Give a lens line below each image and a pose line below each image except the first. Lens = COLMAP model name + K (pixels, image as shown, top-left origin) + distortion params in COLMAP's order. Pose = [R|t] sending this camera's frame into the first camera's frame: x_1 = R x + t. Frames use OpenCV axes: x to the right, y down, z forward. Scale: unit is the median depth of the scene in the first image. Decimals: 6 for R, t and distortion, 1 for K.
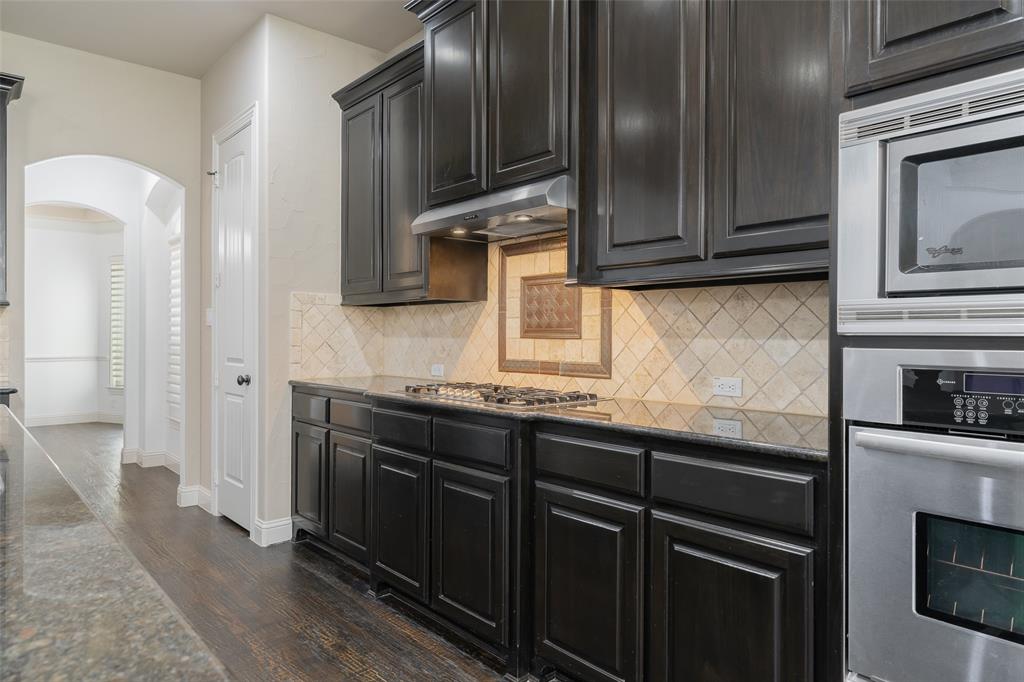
lens RADIAL K [[641.1, 0, 510.9], [0, 641.1, 337.4], [0, 0, 1]] dist [-0.000642, 0.001024]
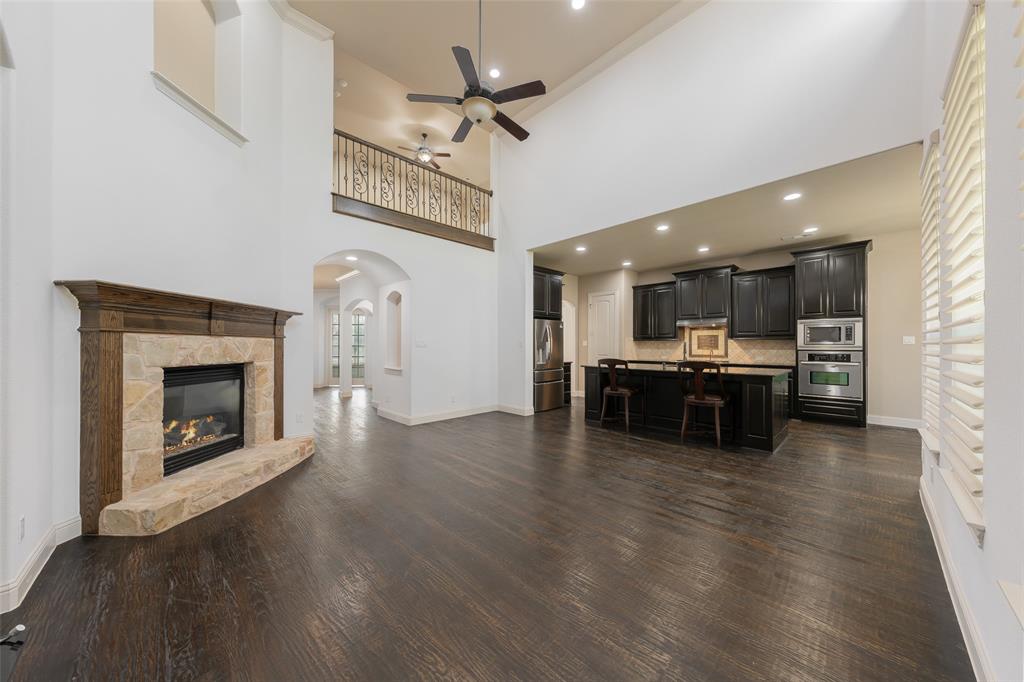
lens RADIAL K [[349.6, 0, 517.4], [0, 349.6, 344.8], [0, 0, 1]] dist [-0.000258, -0.000356]
pose [[0.997564, 0.000016, 0.069760, -1.523299], [0.000455, 0.999977, -0.006733, -0.015848], [-0.069758, 0.006748, 0.997541, -1.427185]]
